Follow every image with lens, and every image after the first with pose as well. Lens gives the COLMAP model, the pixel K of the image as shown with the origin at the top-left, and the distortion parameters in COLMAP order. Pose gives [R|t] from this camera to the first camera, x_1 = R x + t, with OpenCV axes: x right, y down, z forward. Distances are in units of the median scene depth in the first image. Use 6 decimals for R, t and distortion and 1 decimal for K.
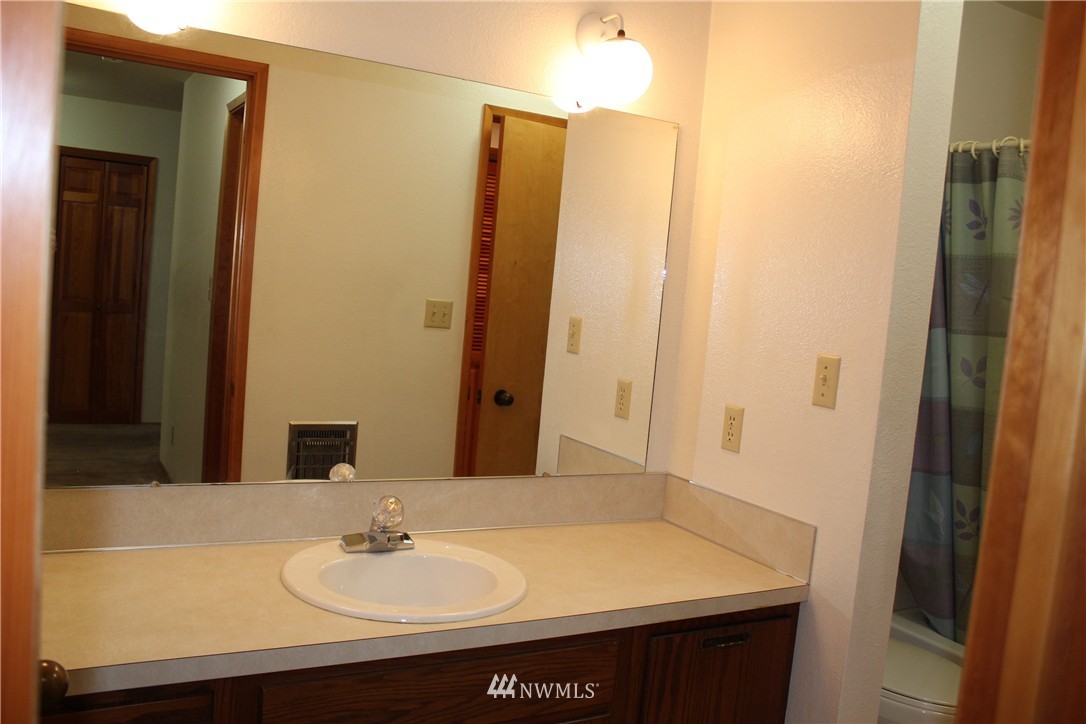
lens RADIAL K [[915.8, 0, 543.0], [0, 915.8, 362.0], [0, 0, 1]] dist [-0.163455, 0.164076]
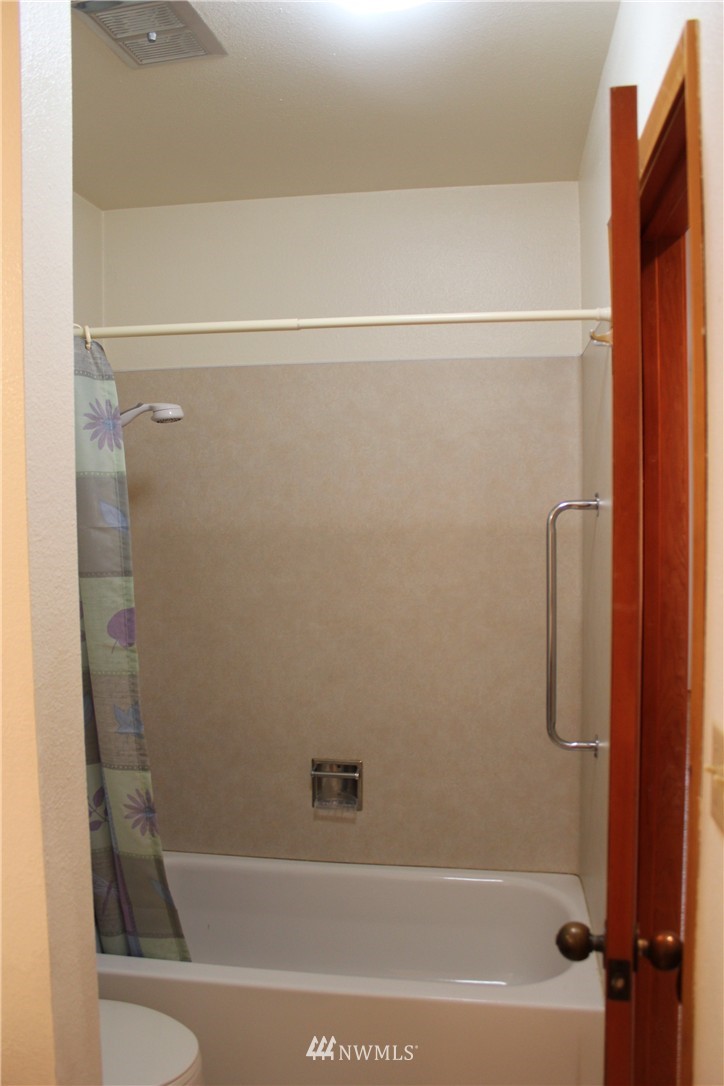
lens RADIAL K [[915.8, 0, 362.0], [0, 915.8, 543.0], [0, 0, 1]] dist [-0.163455, 0.164076]
pose [[0.616600, -0.138916, 0.774924, 0.058715], [0.138980, 0.988057, 0.066538, -0.109277], [-0.774913, 0.066672, 0.628542, 0.429577]]
